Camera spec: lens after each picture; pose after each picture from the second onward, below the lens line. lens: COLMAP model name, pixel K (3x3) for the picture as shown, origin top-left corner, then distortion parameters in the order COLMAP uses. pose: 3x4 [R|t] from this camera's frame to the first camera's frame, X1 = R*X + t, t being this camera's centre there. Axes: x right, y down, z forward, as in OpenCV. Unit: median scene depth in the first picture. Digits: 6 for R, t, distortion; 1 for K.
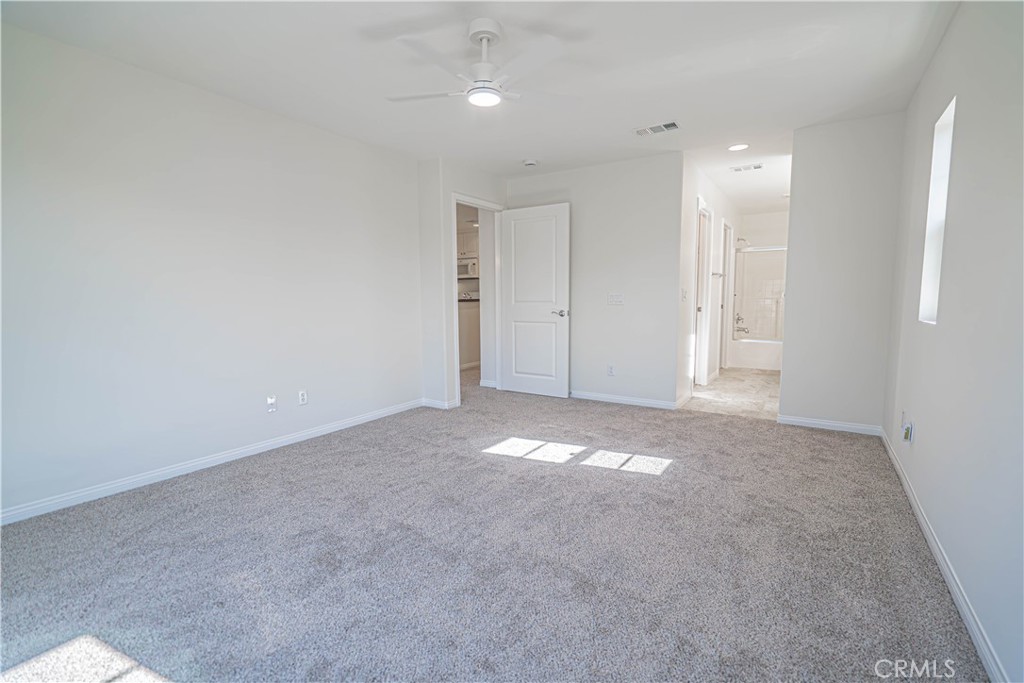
lens RADIAL K [[460.1, 0, 512.7], [0, 460.1, 343.8], [0, 0, 1]] dist [-0.003168, 0.000343]
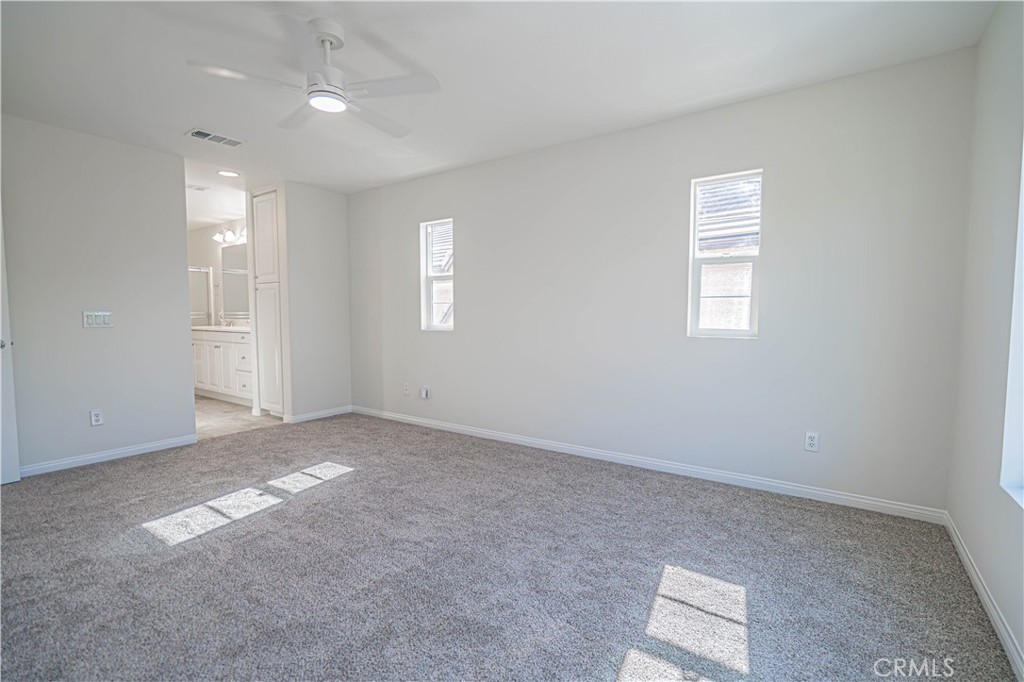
lens RADIAL K [[460.1, 0, 512.7], [0, 460.1, 343.3], [0, 0, 1]] dist [-0.003168, 0.000343]
pose [[0.044209, -0.056014, 0.997451, -0.704668], [0.104675, 0.993191, 0.051135, -0.041763], [-0.993523, 0.102148, 0.049771, 0.449432]]
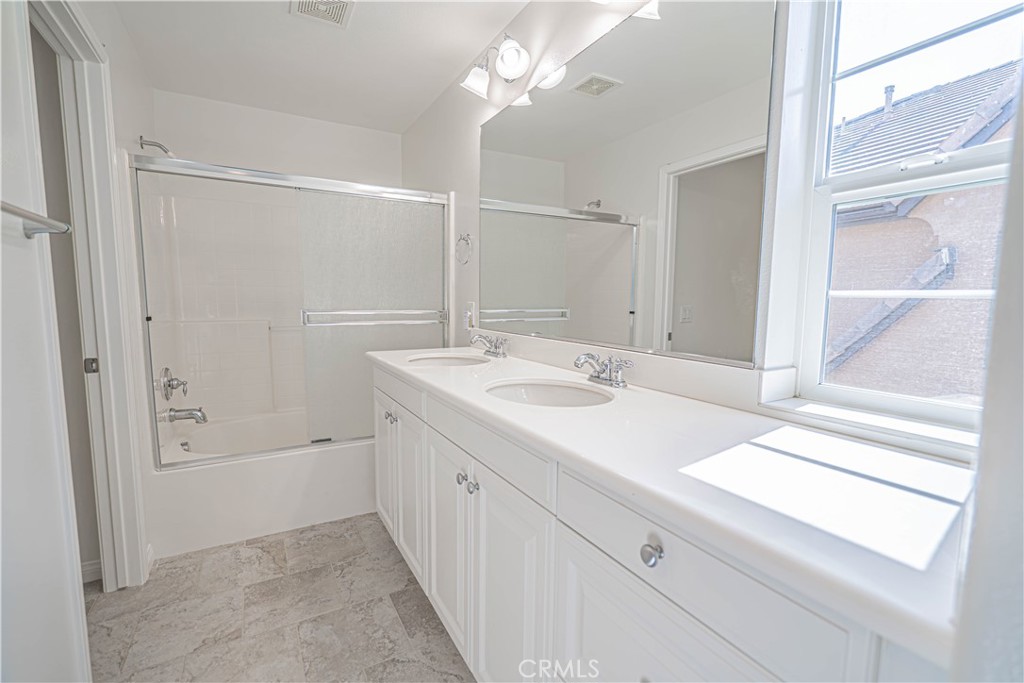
lens RADIAL K [[460.1, 0, 512.7], [0, 460.1, 343.8], [0, 0, 1]] dist [-0.003168, 0.000343]
pose [[0.463006, -0.077227, 0.882984, 0.754334], [0.078742, 0.995842, 0.045808, -0.196210], [-0.882851, 0.048319, 0.467162, 1.495402]]
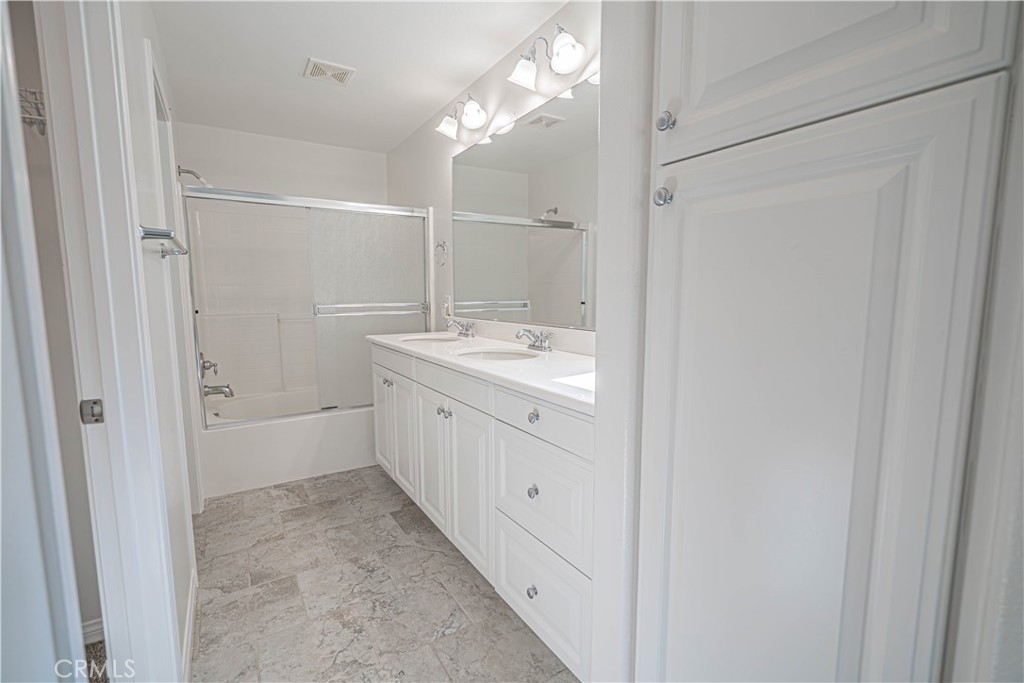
lens RADIAL K [[466.1, 0, 512.9], [0, 466.1, 345.4], [0, 0, 1]] dist [-0.009560, 0.000223]
pose [[0.427697, -0.097504, 0.898648, 0.560919], [0.092951, 0.993639, 0.063572, -0.180705], [-0.899130, 0.056340, 0.434039, 1.360019]]
